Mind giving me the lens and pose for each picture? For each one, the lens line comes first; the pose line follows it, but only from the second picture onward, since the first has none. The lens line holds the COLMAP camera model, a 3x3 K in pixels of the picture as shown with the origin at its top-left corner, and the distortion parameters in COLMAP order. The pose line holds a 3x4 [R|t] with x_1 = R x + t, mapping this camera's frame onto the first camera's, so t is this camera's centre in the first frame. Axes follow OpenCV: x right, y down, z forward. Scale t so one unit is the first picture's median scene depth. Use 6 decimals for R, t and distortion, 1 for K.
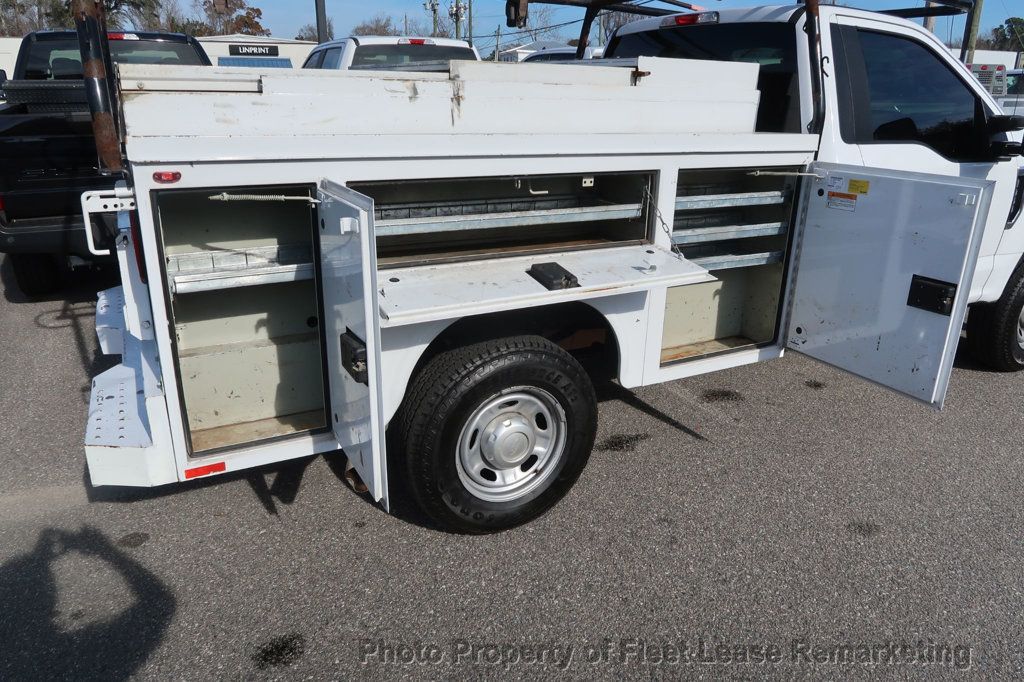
lens RADIAL K [[712.0, 0, 509.6], [0, 712.0, 339.7], [0, 0, 1]] dist [-0.033040, 0.014626]
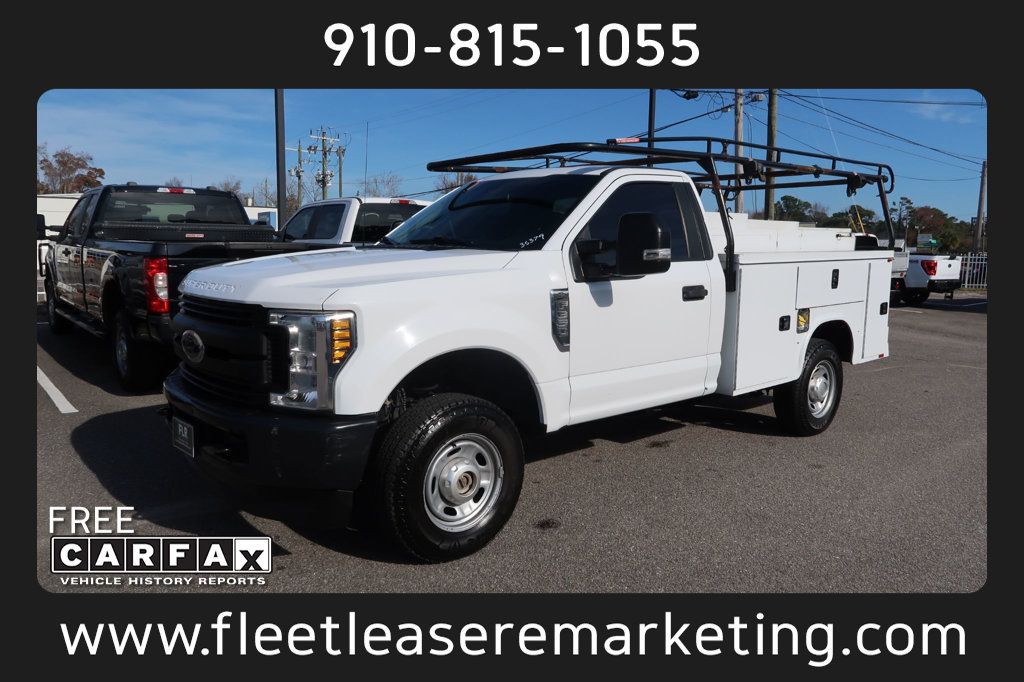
lens RADIAL K [[712.0, 0, 509.2], [0, 712.0, 338.0], [0, 0, 1]] dist [-0.033040, 0.014626]
pose [[0.976909, -0.015608, 0.213085, -0.599060], [0.061302, 0.975872, -0.209562, 0.272282], [-0.204672, 0.217786, 0.954295, -0.574483]]
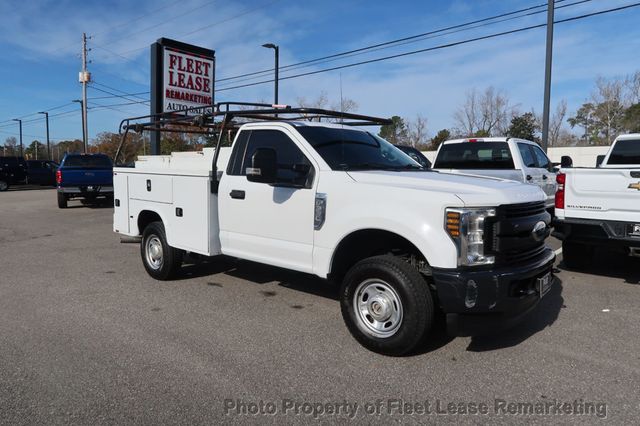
lens RADIAL K [[445.0, 0, 318.6], [0, 445.0, 211.2], [0, 0, 1]] dist [-0.033040, 0.014626]
pose [[0.339177, 0.076076, -0.937641, 2.203076], [-0.317273, 0.947577, -0.037887, -0.211496], [0.885605, 0.310339, 0.345533, 0.831930]]
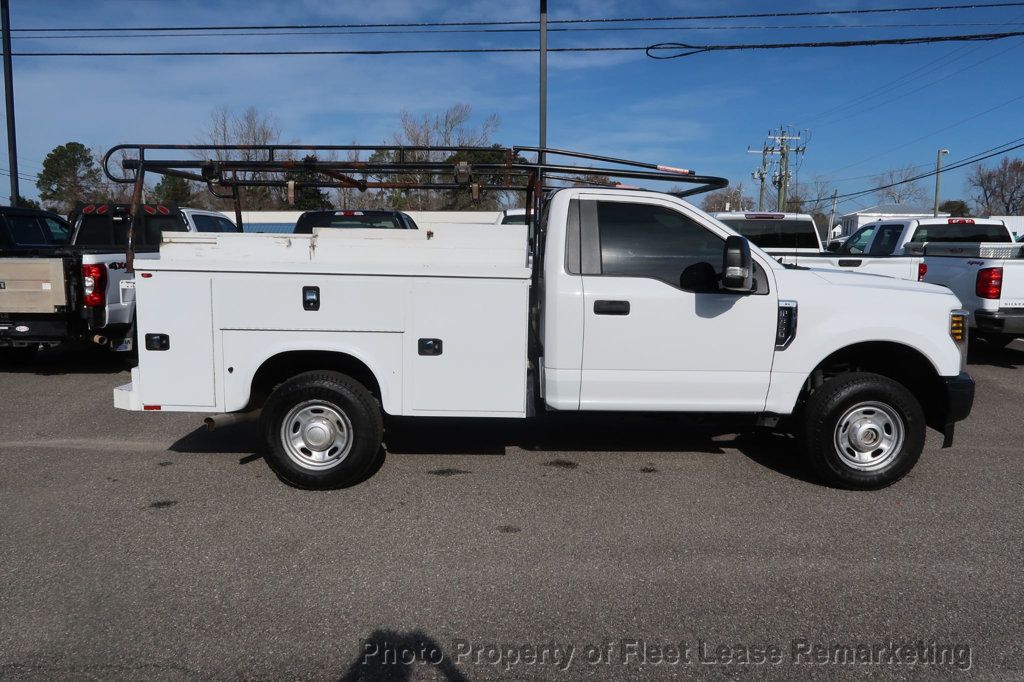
lens RADIAL K [[712.0, 0, 509.0], [0, 712.0, 342.1], [0, 0, 1]] dist [-0.033040, 0.014626]
pose [[0.887037, 0.057658, -0.458085, 1.119686], [-0.153491, 0.972565, -0.174806, 0.146101], [0.435438, 0.225371, 0.871551, -0.341491]]
